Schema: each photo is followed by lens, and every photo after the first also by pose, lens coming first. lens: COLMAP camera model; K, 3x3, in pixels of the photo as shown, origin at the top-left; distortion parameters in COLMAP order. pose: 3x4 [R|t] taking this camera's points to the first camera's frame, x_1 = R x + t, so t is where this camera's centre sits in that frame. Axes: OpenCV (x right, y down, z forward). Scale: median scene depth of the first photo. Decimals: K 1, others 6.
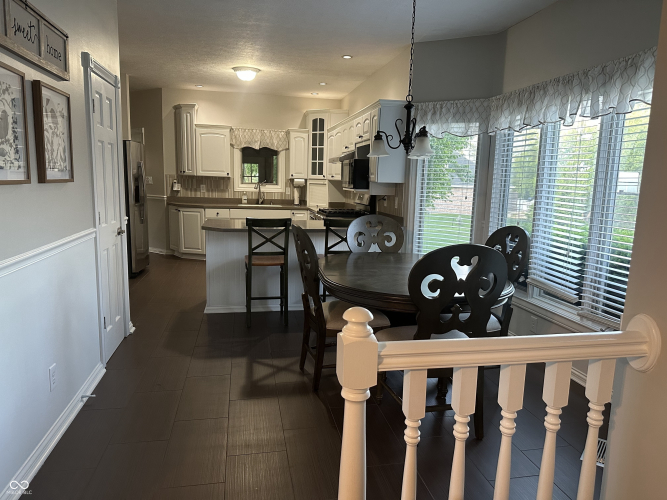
lens RADIAL K [[463.6, 0, 333.5], [0, 463.6, 250.0], [0, 0, 1]] dist [0.092175, -0.157576]
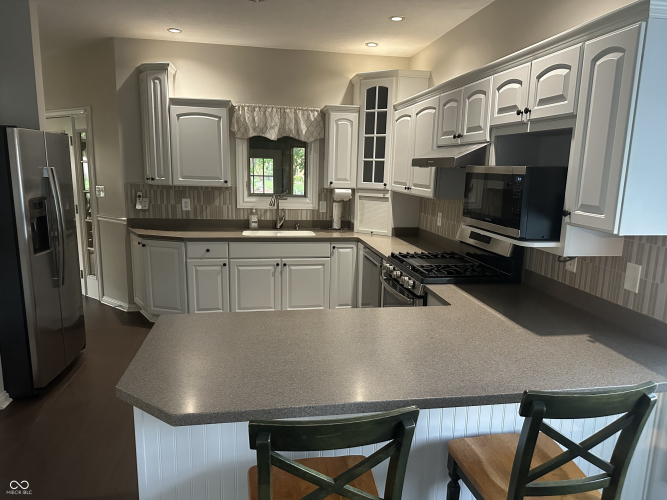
lens RADIAL K [[463.6, 0, 333.5], [0, 463.6, 250.0], [0, 0, 1]] dist [0.092175, -0.157576]
pose [[0.999670, -0.000245, -0.025705, -0.070751], [0.000881, 0.999694, 0.024735, -0.088604], [0.025691, -0.024750, 0.999364, 0.393600]]
